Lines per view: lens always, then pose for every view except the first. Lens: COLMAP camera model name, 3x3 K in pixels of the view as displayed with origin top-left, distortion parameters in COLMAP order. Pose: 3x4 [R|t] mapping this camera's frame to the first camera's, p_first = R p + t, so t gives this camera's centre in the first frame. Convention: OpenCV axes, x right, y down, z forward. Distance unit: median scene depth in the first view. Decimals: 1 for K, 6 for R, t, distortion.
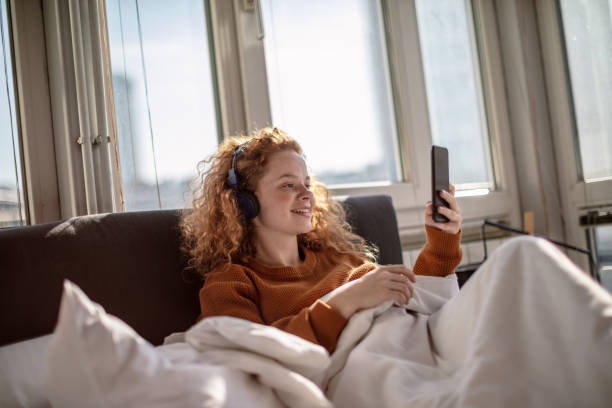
lens RADIAL K [[897.2, 0, 306.0], [0, 897.2, 204.0], [0, 0, 1]] dist [-0.219431, 0.487096]
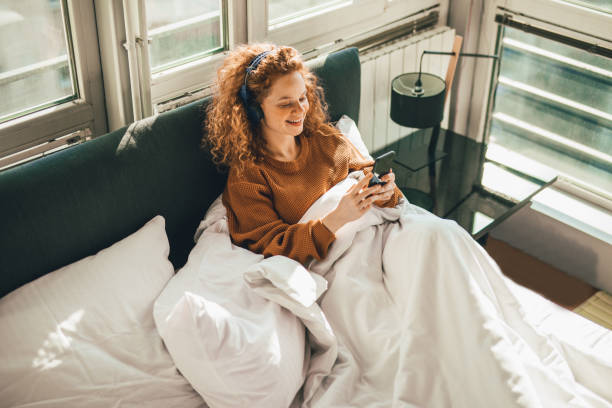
lens RADIAL K [[856.4, 0, 306.0], [0, 856.4, 204.0], [0, 0, 1]] dist [0.003825, 0.011922]
pose [[0.983780, 0.040462, 0.174755, -0.174746], [-0.131038, 0.827406, 0.546103, -0.469251], [-0.122497, -0.560145, 0.819288, -0.090603]]
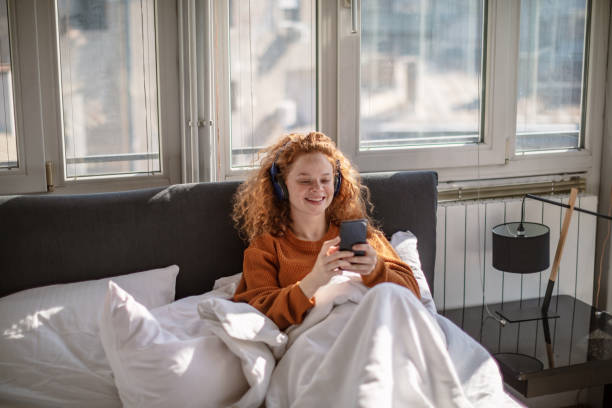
lens RADIAL K [[897.2, 0, 306.0], [0, 897.2, 204.0], [0, 0, 1]] dist [-0.219431, 0.487096]
pose [[0.934046, 0.174950, -0.311370, 0.319884], [-0.083402, 0.954550, 0.286145, -0.309763], [0.347279, -0.241304, 0.906184, -0.215906]]
